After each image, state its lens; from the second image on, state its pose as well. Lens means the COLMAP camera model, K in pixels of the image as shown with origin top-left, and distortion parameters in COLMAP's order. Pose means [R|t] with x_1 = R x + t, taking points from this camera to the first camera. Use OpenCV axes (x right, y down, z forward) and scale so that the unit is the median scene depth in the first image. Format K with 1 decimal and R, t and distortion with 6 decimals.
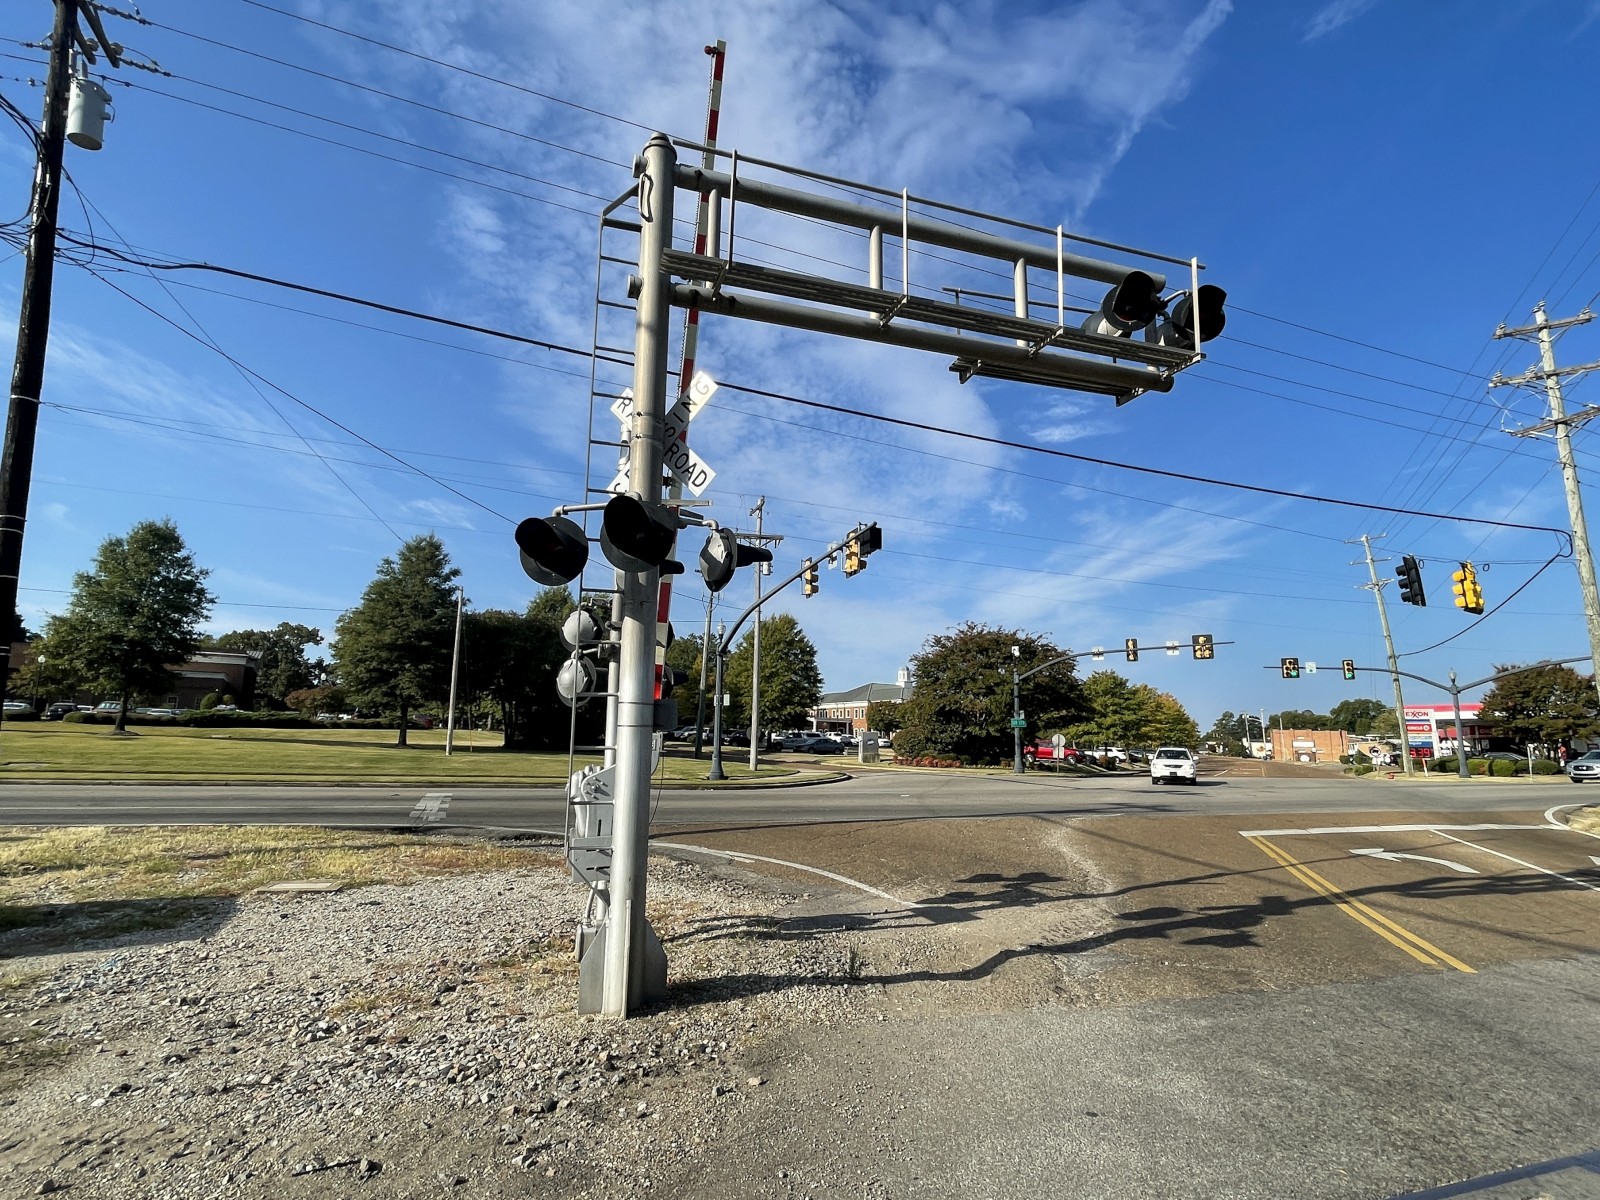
lens RADIAL K [[838.8, 0, 800.0], [0, 838.8, 600.0], [0, 0, 1]] dist [-0.004260, 0.000133]
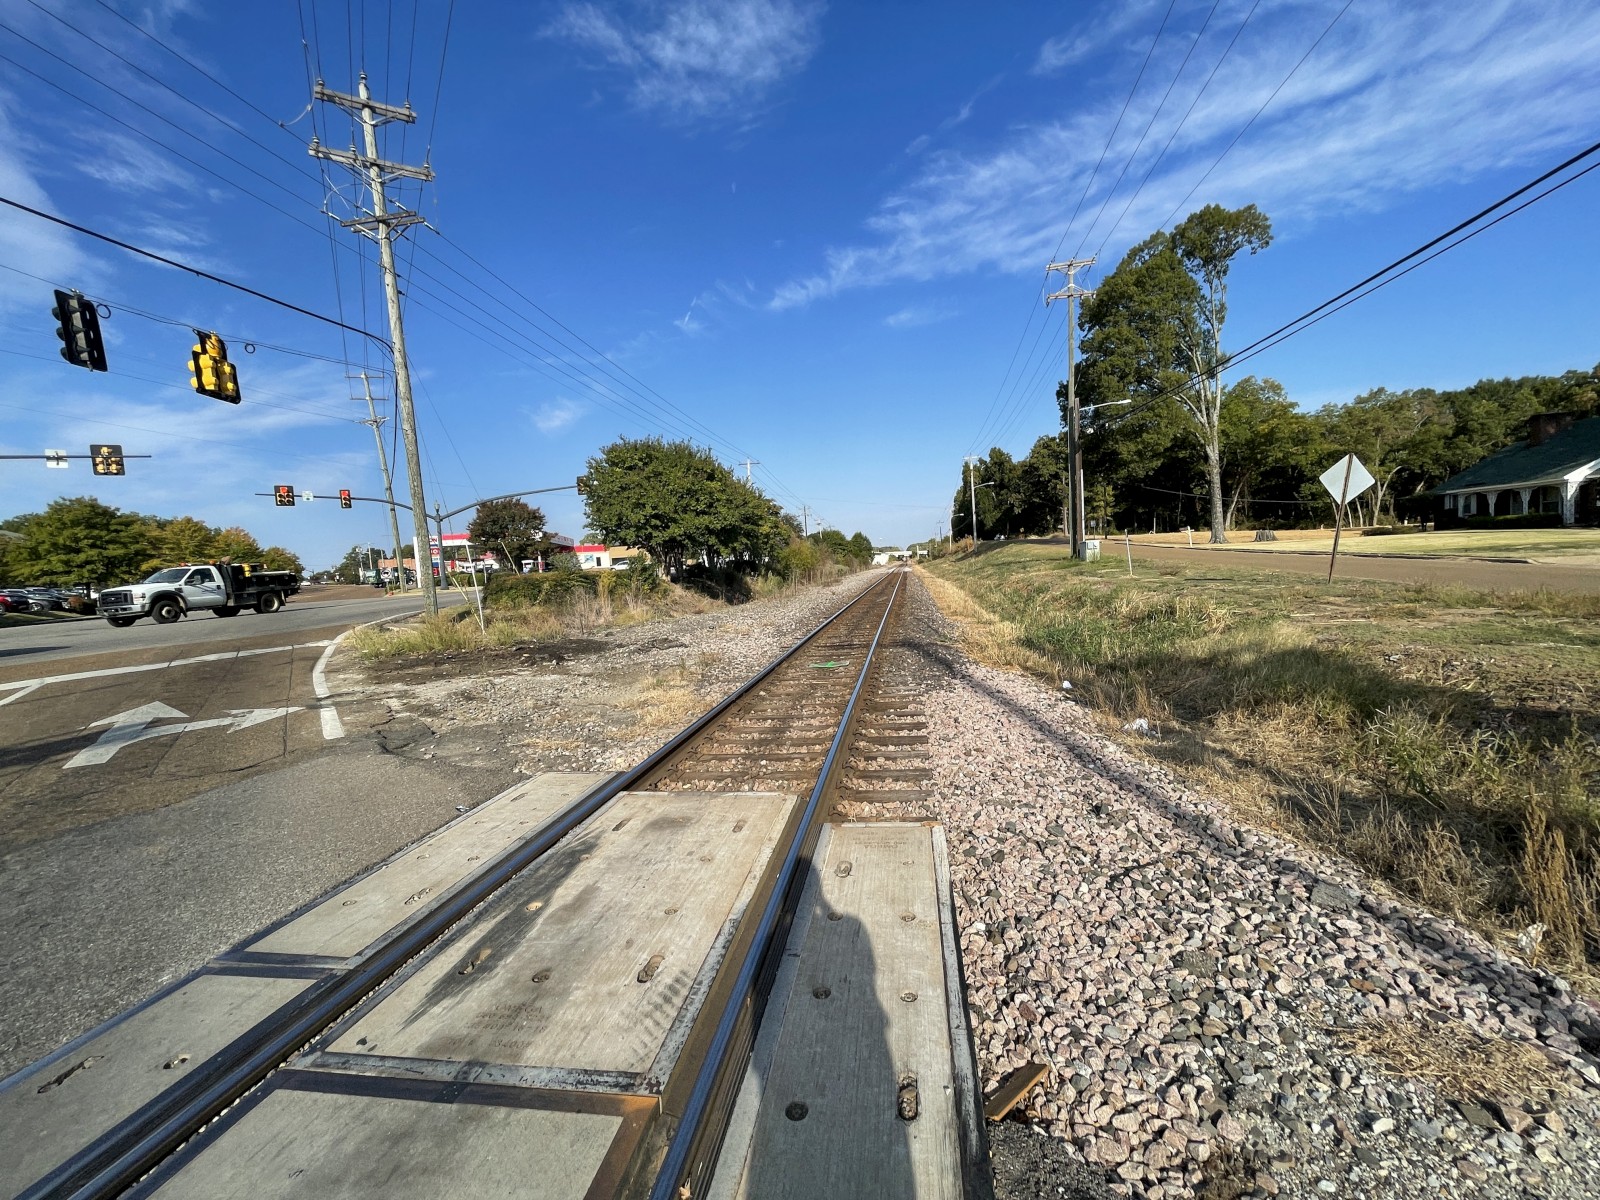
lens RADIAL K [[650.0, 0, 800.0], [0, 650.0, 600.0], [0, 0, 1]] dist [-0.001018, -0.000536]
pose [[0.512448, -0.097820, 0.853129, 0.272362], [-0.085928, 0.982663, 0.164287, 0.028049], [-0.854408, -0.157497, 0.495158, 0.089372]]
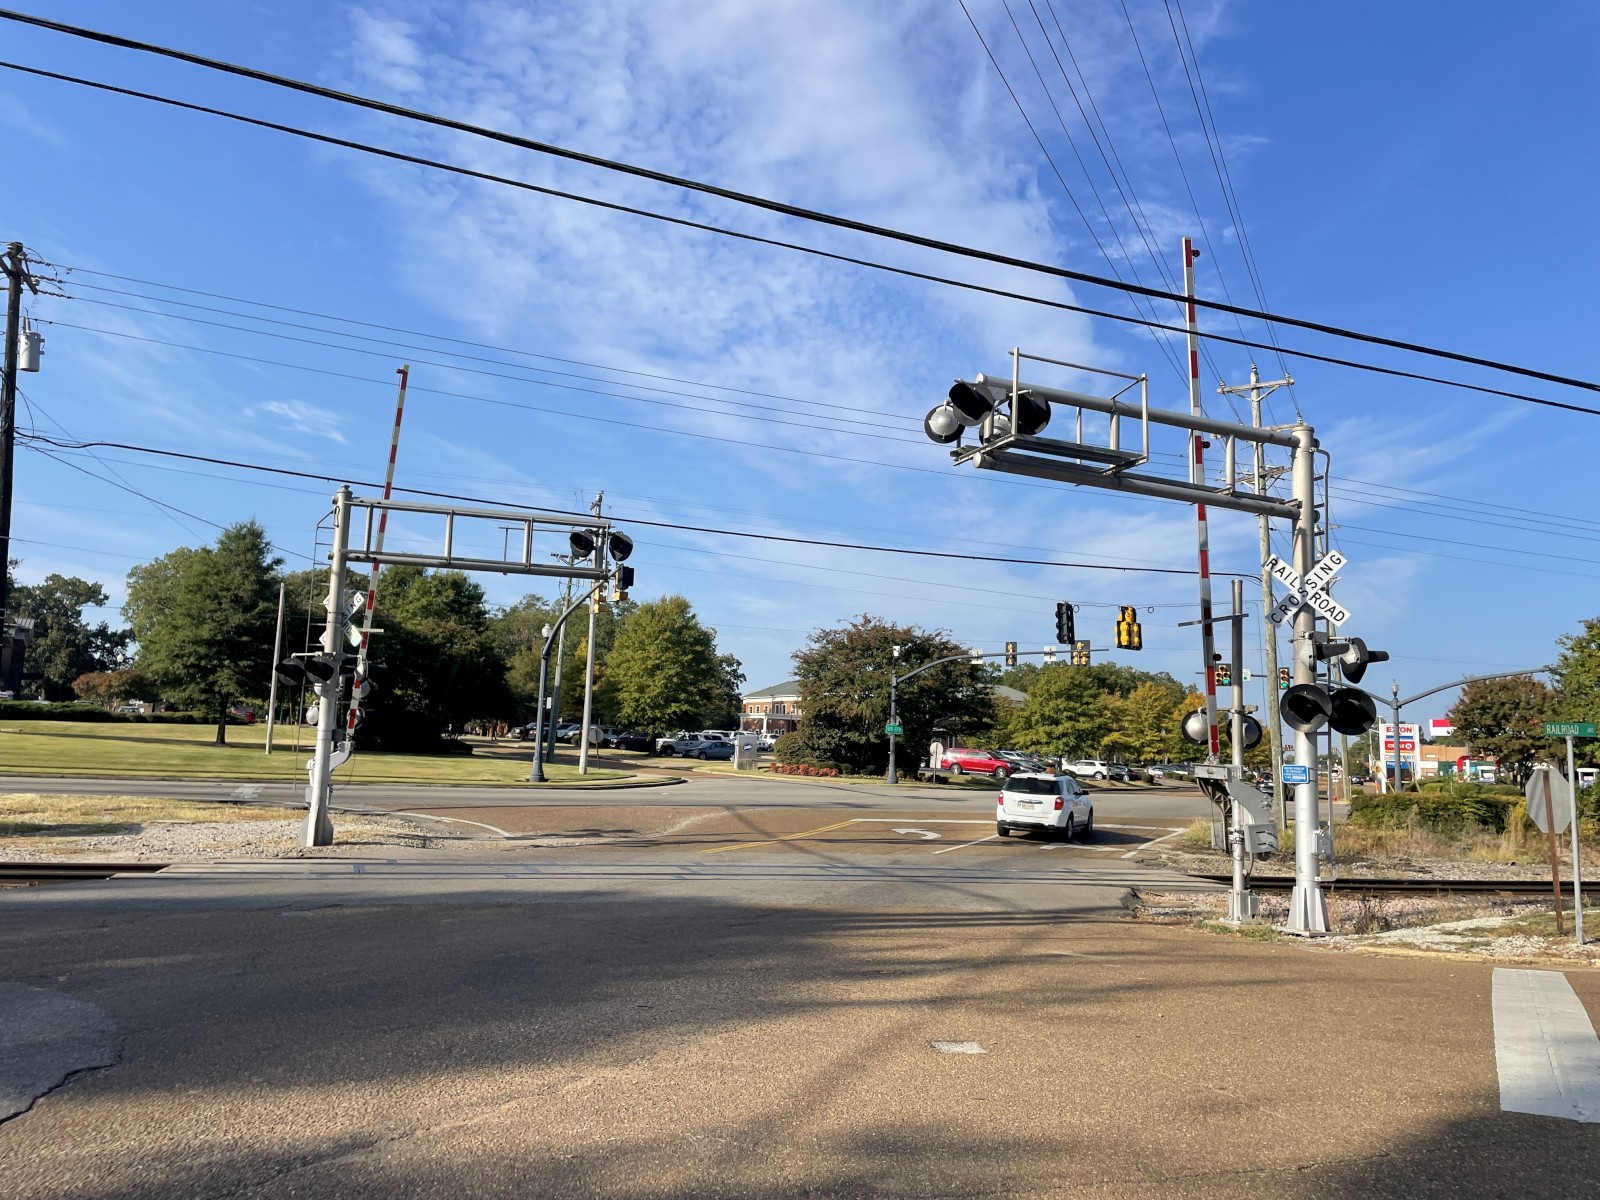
lens RADIAL K [[1251.0, 0, 804.5], [0, 1251.0, 579.0], [0, 0, 1]] dist [0.101286, -0.127582]
pose [[0.999804, 0.018322, -0.007446, 0.180405], [-0.018045, 0.999202, 0.035629, -0.070506], [0.008093, -0.035487, 0.999337, -0.396794]]
